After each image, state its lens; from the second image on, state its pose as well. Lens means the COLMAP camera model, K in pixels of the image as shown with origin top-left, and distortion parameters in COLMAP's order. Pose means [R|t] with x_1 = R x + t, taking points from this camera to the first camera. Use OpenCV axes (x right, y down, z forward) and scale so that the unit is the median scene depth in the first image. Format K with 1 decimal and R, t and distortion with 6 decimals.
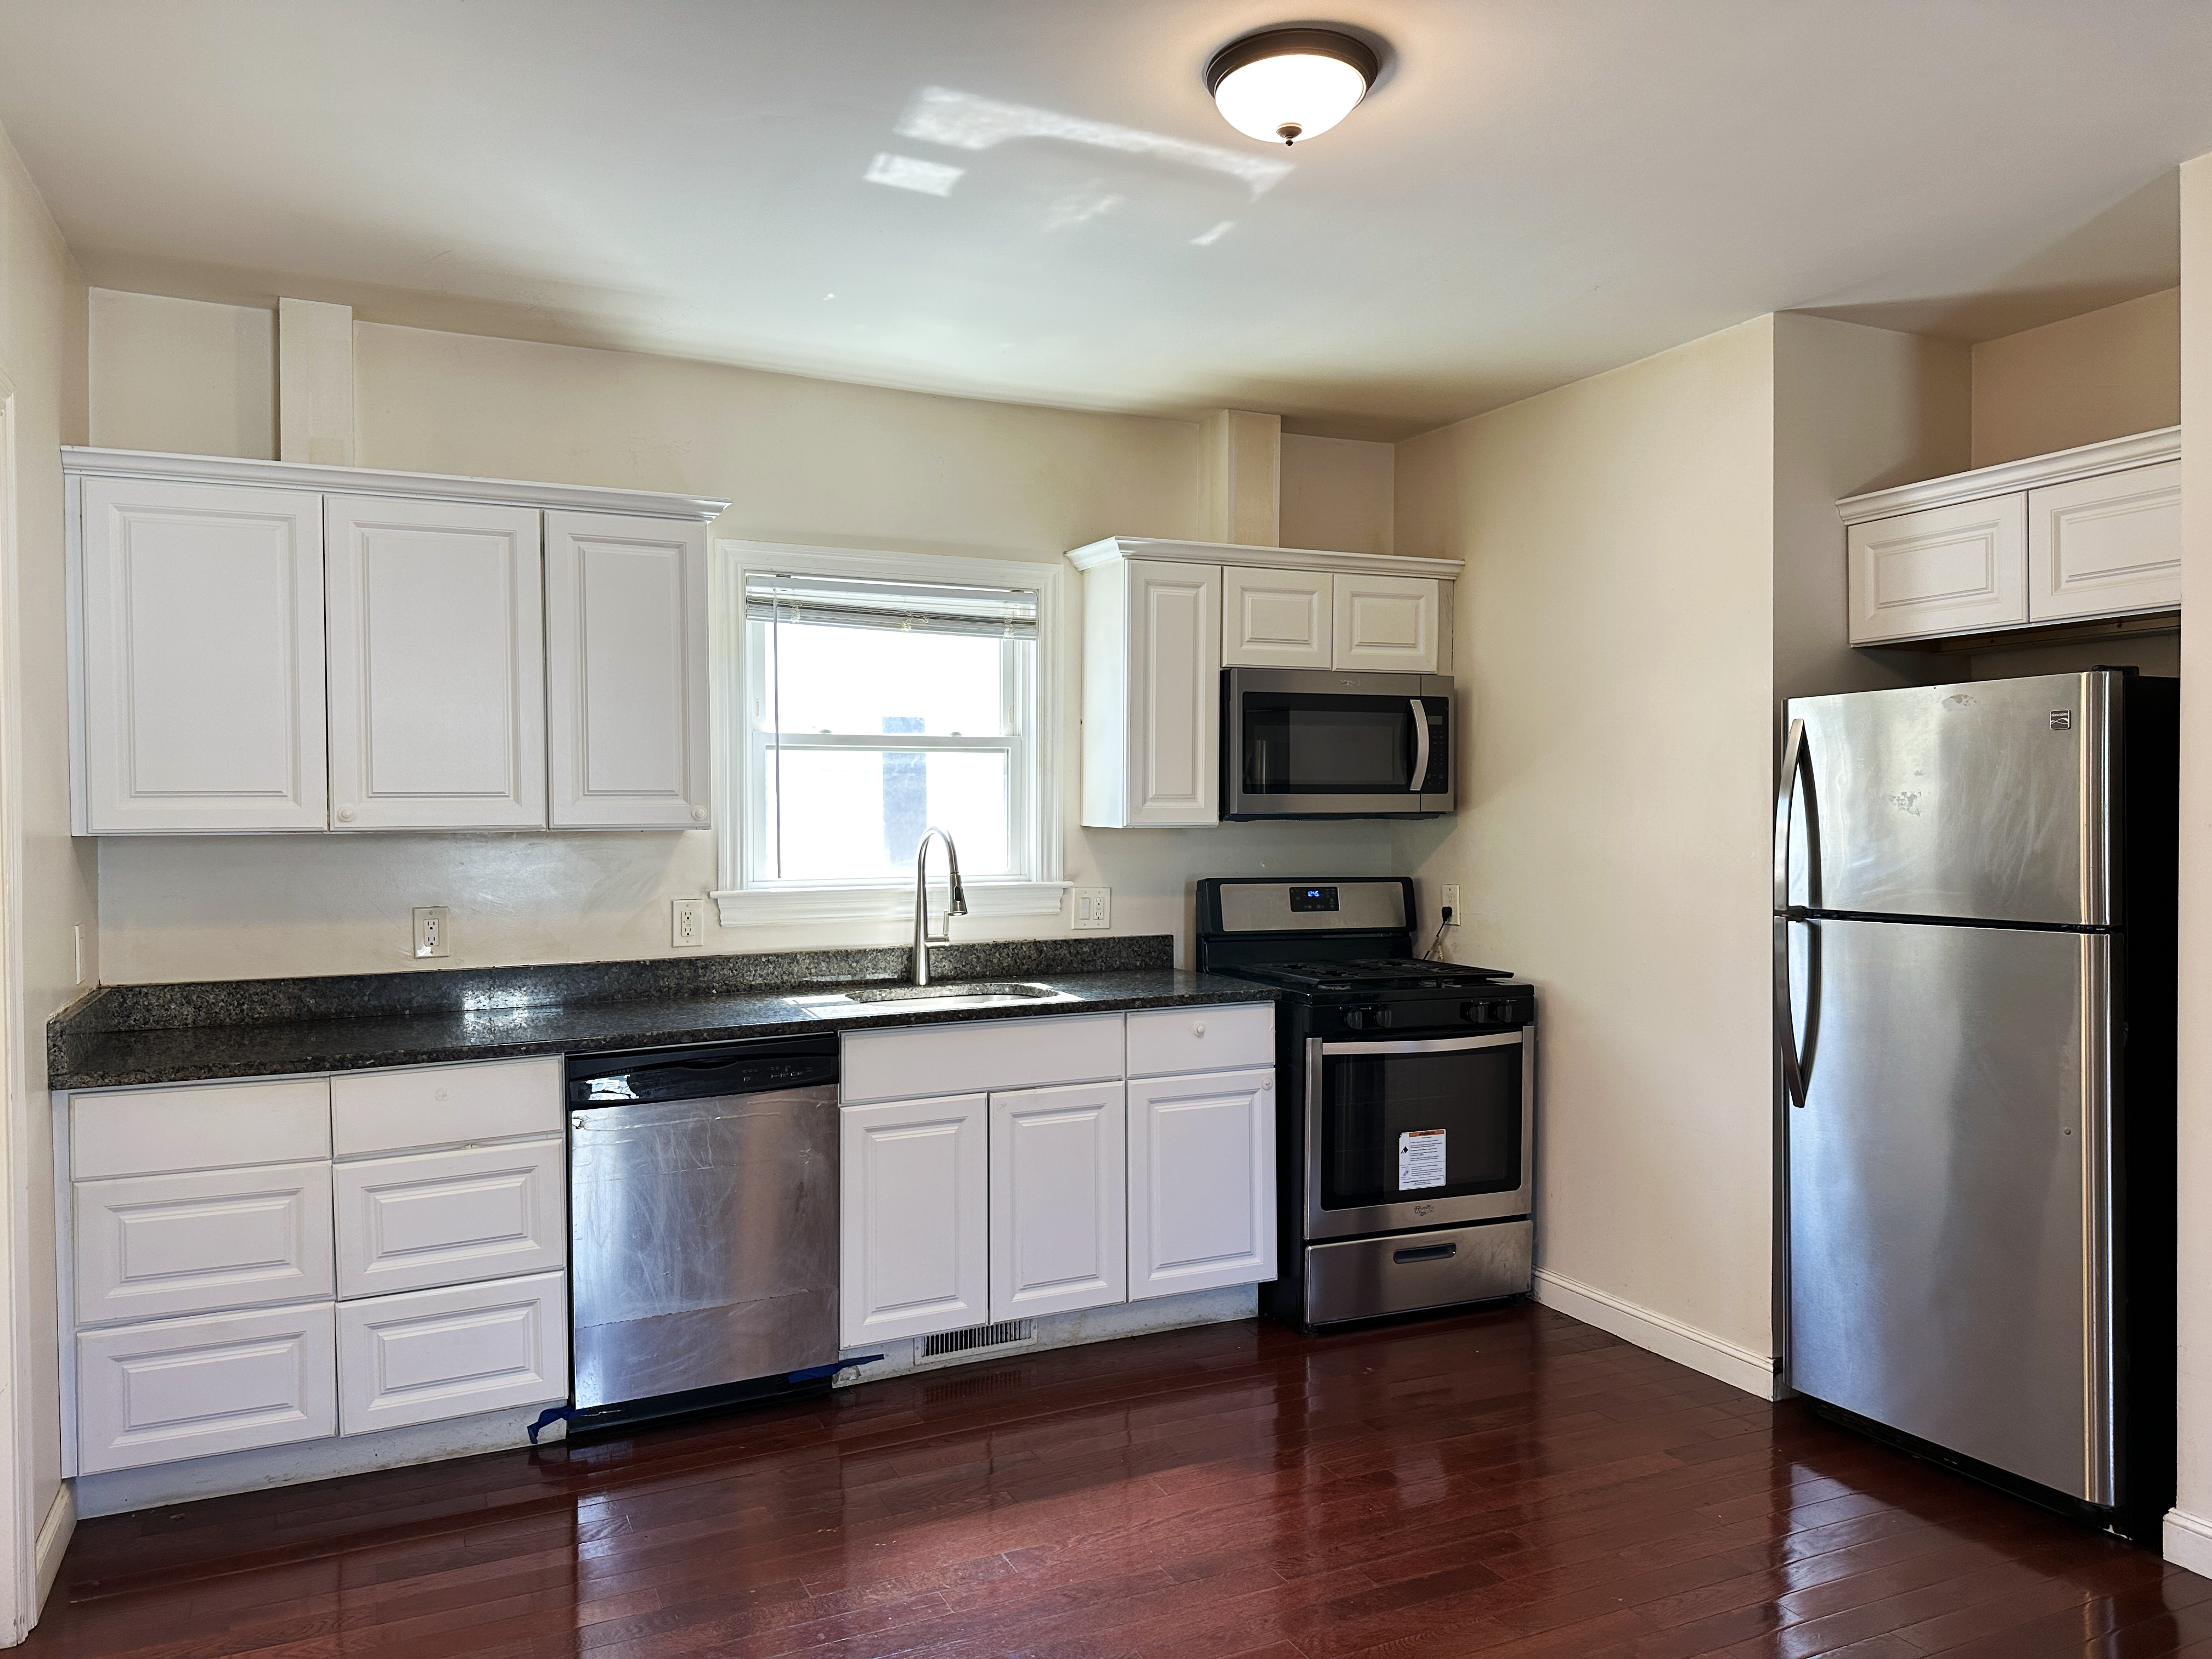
lens RADIAL K [[1556.3, 0, 1106.0], [0, 1556.3, 829.5], [0, 0, 1]] dist [0.112015, -0.179668]
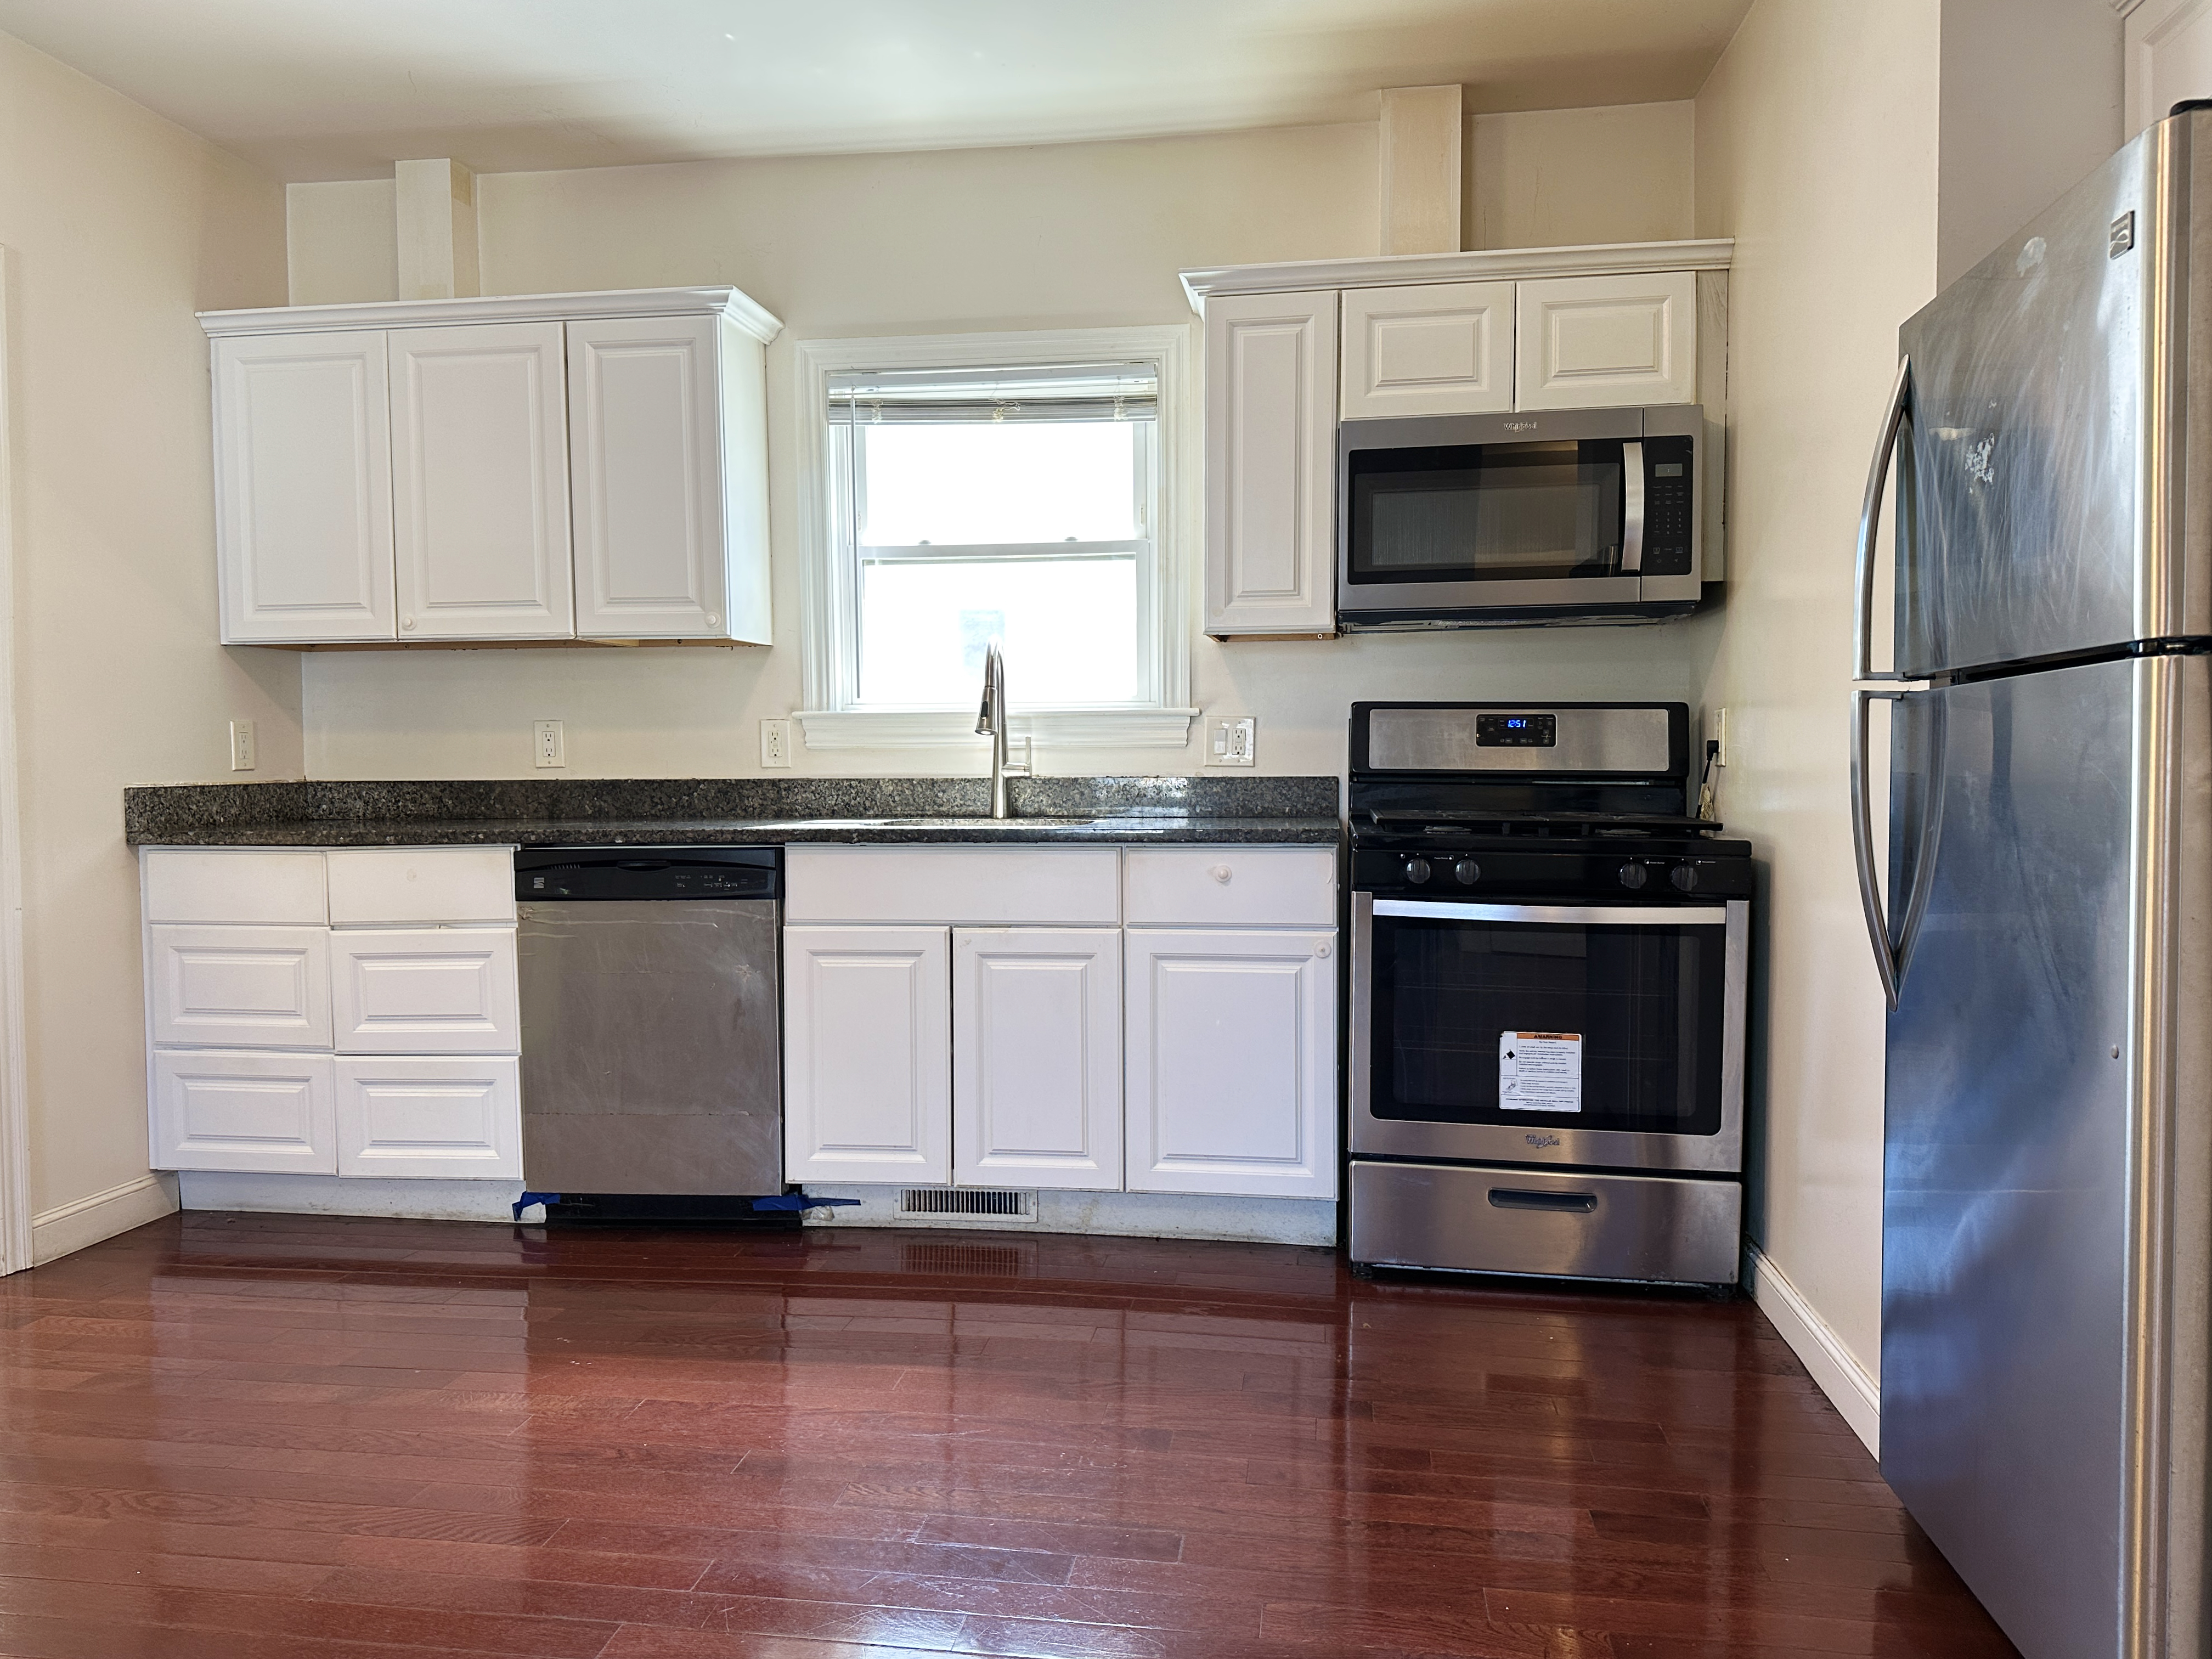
lens RADIAL K [[1554.7, 0, 1106.0], [0, 1554.7, 829.5], [0, 0, 1]] dist [0.140076, -0.301197]
pose [[0.832500, 0.026095, -0.553410, 0.441313], [-0.005483, 0.999229, 0.038869, 0.072735], [0.553998, -0.029324, 0.832002, 0.293307]]
